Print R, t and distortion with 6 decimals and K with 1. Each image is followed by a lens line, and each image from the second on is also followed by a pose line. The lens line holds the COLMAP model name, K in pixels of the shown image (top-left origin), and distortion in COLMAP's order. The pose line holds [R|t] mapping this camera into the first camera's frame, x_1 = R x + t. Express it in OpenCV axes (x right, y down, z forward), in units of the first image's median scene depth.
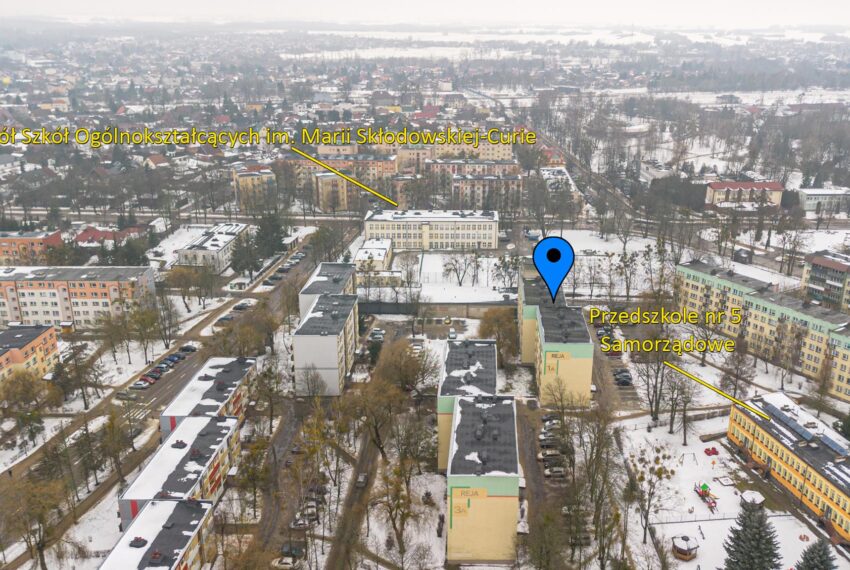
lens RADIAL K [[703.0, 0, 426.9], [0, 703.0, 284.9], [0, 0, 1]] dist [0.062949, -0.004585]
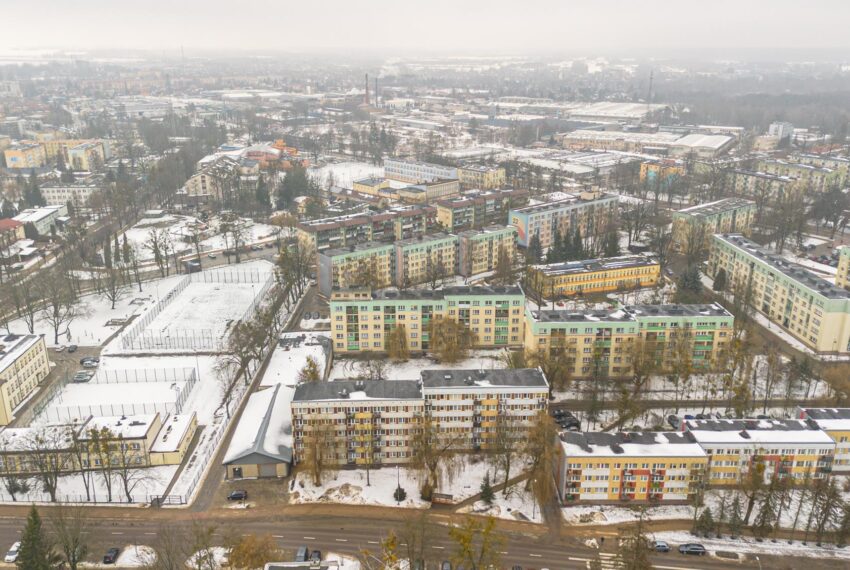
lens RADIAL K [[703.0, 0, 423.8], [0, 703.0, 285.9], [0, 0, 1]] dist [0.062949, -0.004585]
pose [[-0.034394, -0.337642, 0.940646, -1.240195], [0.351035, 0.877152, 0.327686, -0.505151], [-0.935731, 0.341470, 0.088355, 1.213290]]
